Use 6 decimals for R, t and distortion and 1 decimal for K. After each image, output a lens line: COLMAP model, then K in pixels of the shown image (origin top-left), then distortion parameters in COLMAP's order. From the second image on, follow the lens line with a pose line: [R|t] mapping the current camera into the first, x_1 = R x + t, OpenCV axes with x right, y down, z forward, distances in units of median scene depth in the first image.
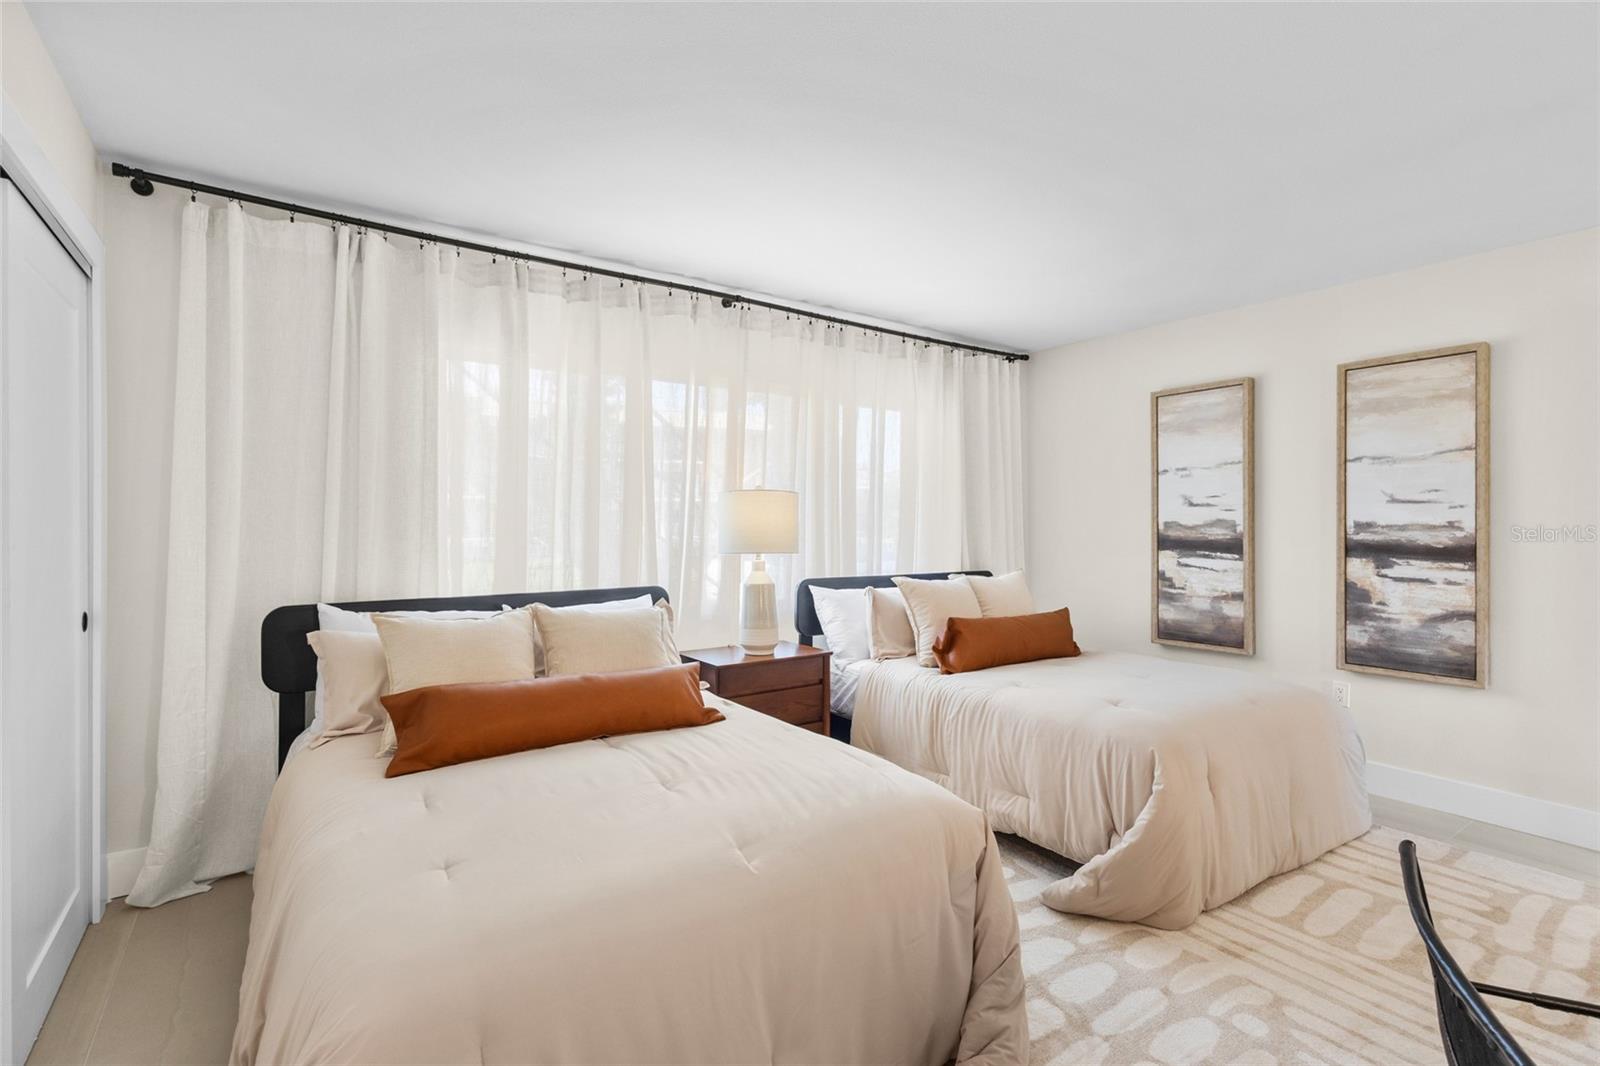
lens RADIAL K [[742.7, 0, 800.5], [0, 742.7, 516.6], [0, 0, 1]] dist [0.002127, 0.003503]
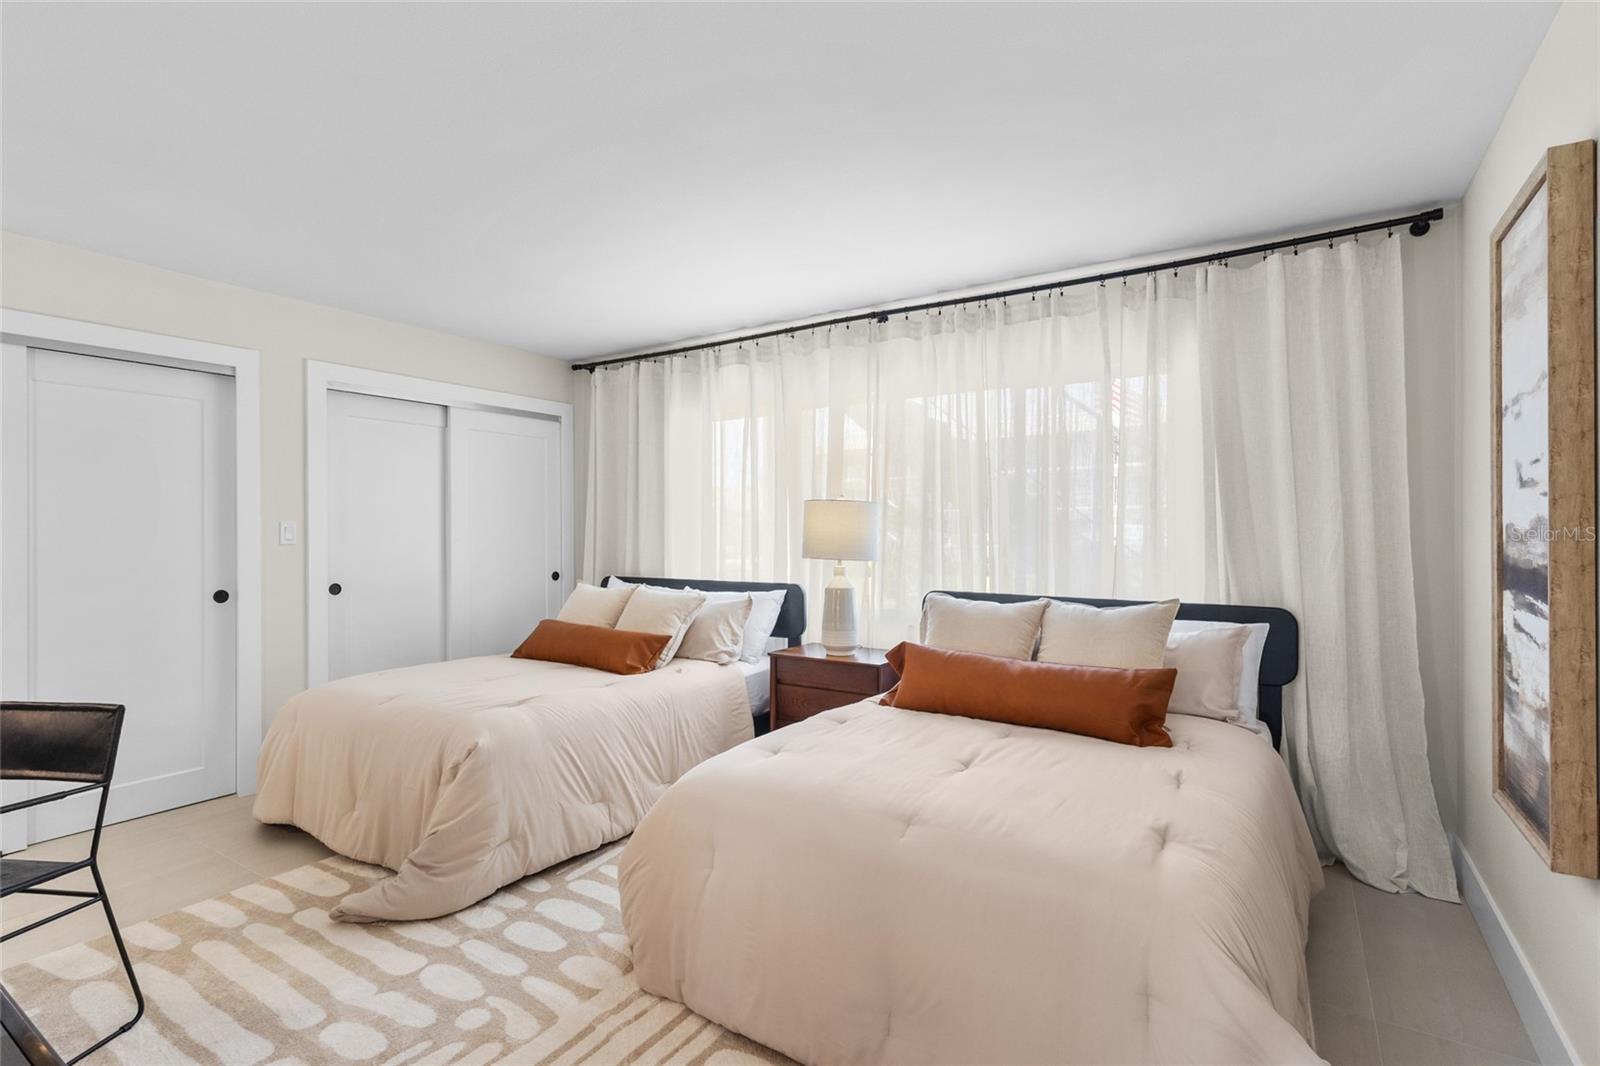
lens RADIAL K [[742.7, 0, 801.5], [0, 742.7, 540.8], [0, 0, 1]] dist [0.002127, 0.003503]
pose [[0.366198, 0.009224, -0.930491, 0.915437], [0.008629, 0.999874, 0.013308, 0.008330], [0.930497, -0.012902, 0.366072, 0.563428]]
